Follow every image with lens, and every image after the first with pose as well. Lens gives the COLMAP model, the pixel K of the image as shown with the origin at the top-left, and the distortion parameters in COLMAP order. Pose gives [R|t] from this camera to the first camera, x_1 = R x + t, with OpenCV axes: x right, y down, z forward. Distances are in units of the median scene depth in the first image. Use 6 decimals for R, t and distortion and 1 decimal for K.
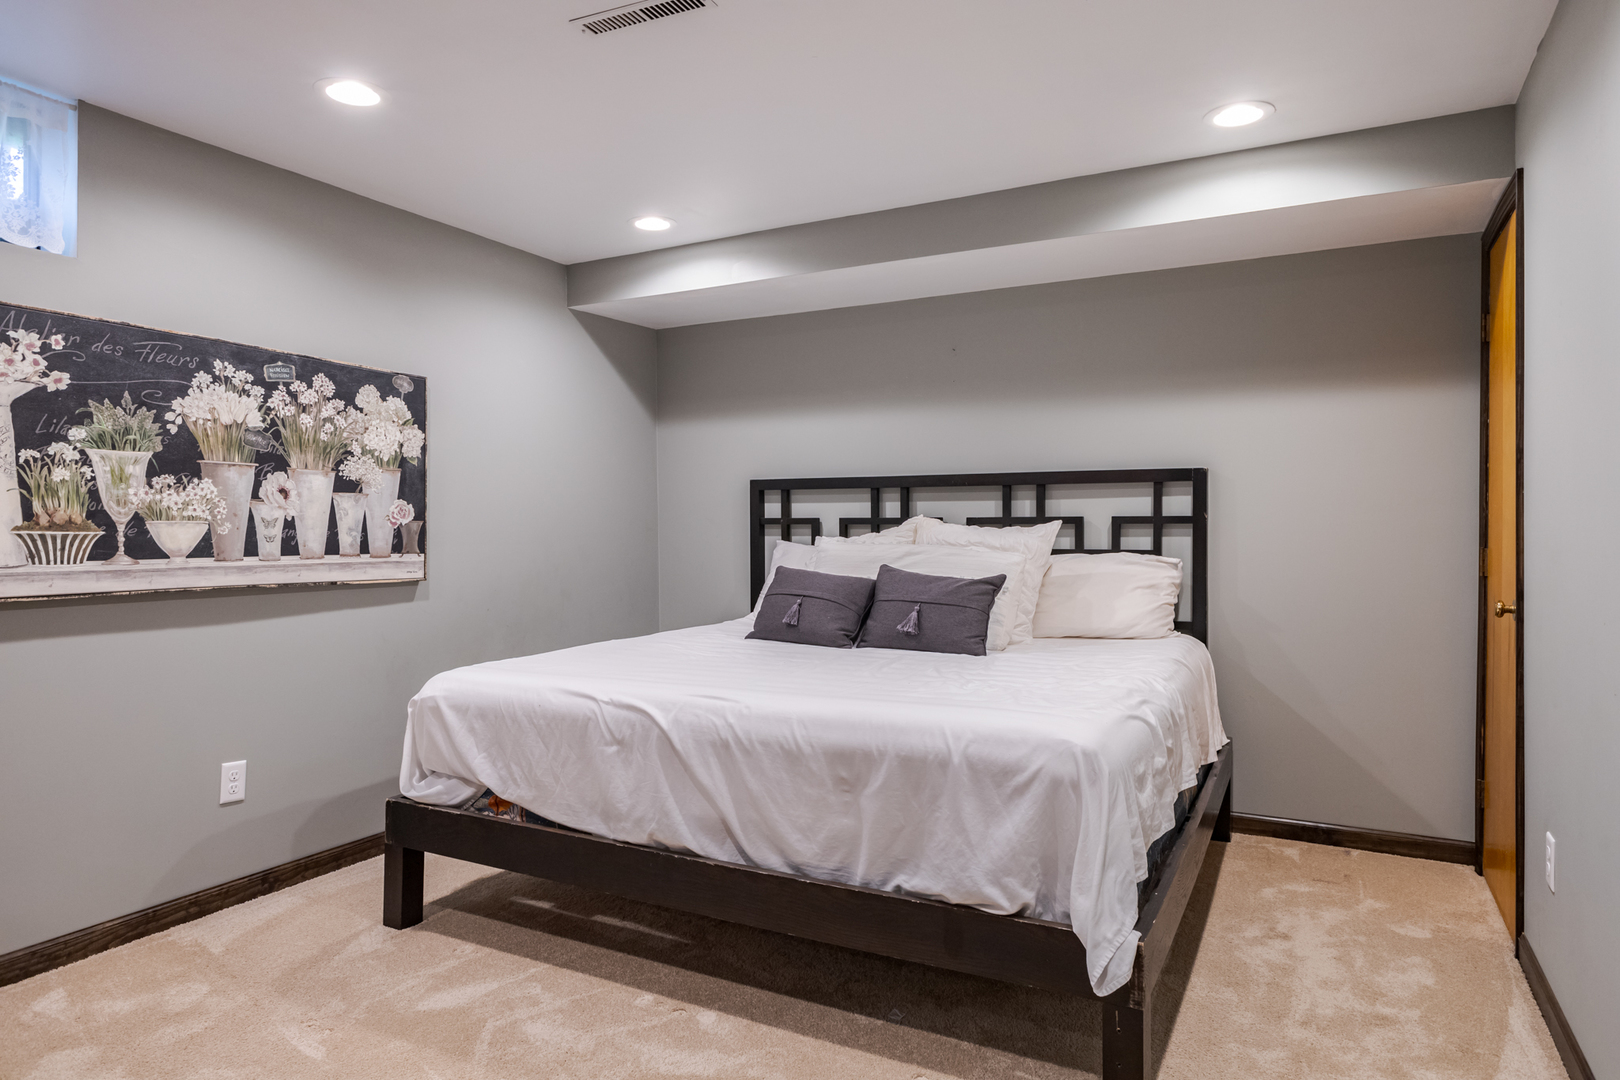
lens RADIAL K [[1000.2, 0, 808.4], [0, 1000.2, 533.0], [0, 0, 1]] dist [-0.024071, -0.004184]
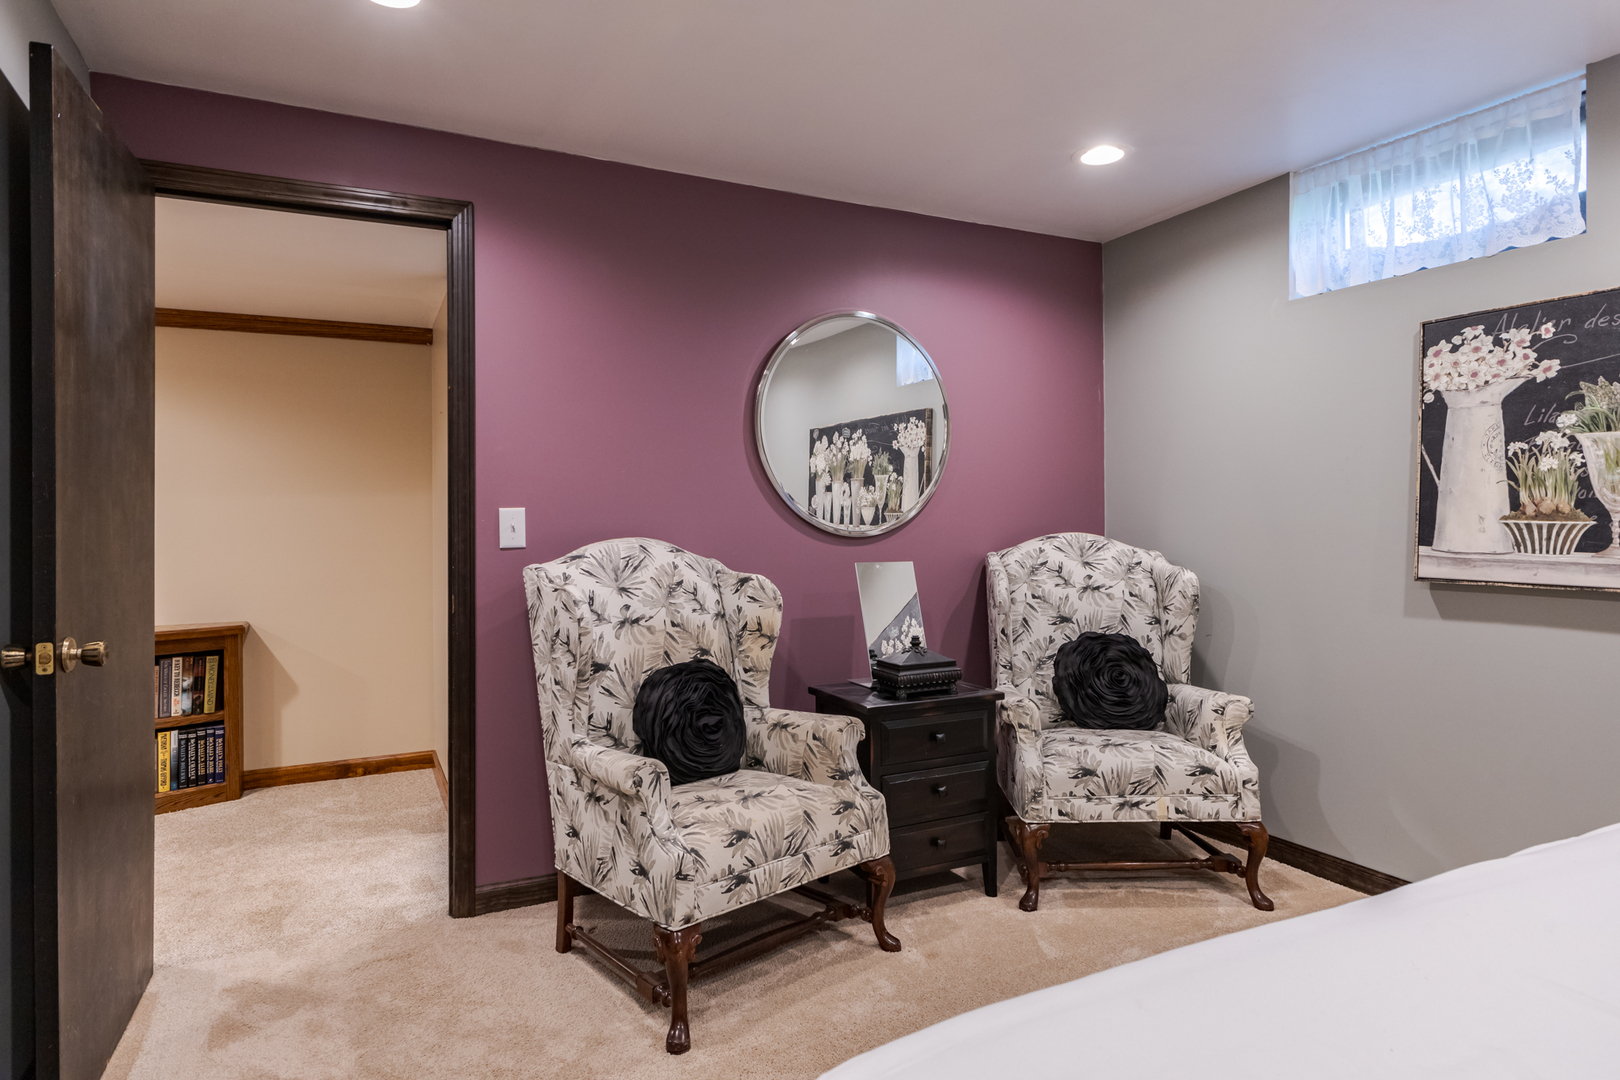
lens RADIAL K [[922.5, 0, 809.4], [0, 922.5, 537.0], [0, 0, 1]] dist [0.001898, -0.007189]
pose [[-0.591541, 0.015869, -0.806118, 0.431802], [-0.005607, 0.999701, 0.023795, -0.003265], [0.806255, 0.018596, -0.591276, 0.951028]]
